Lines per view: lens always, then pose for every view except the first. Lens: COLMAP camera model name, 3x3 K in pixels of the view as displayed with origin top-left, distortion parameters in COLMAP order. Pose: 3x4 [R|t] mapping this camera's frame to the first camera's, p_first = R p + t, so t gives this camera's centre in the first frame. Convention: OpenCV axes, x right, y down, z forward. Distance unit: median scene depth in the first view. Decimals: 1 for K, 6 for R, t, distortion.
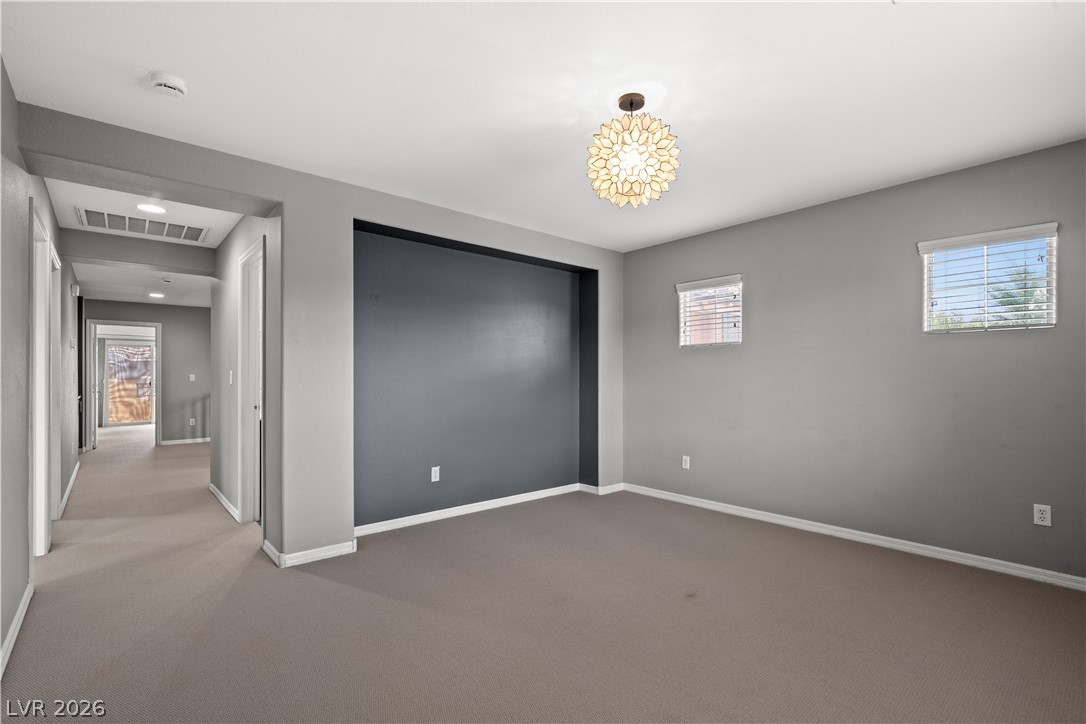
lens RADIAL K [[493.3, 0, 542.0], [0, 493.3, 371.0], [0, 0, 1]] dist [0.000014, -0.000294]
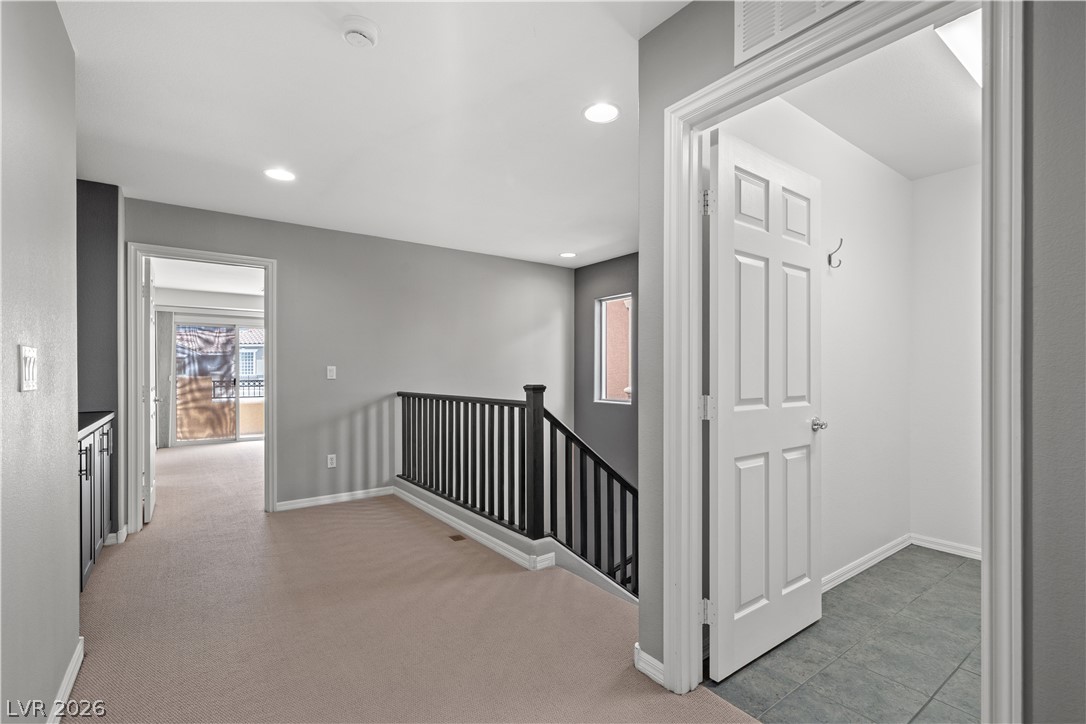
lens RADIAL K [[493.3, 0, 542.0], [0, 493.3, 371.0], [0, 0, 1]] dist [0.000014, -0.000294]
pose [[0.996208, 0.005878, -0.086810, -0.328944], [-0.005523, 0.999975, 0.004326, 0.006621], [0.086834, -0.003830, 0.996215, 0.378052]]
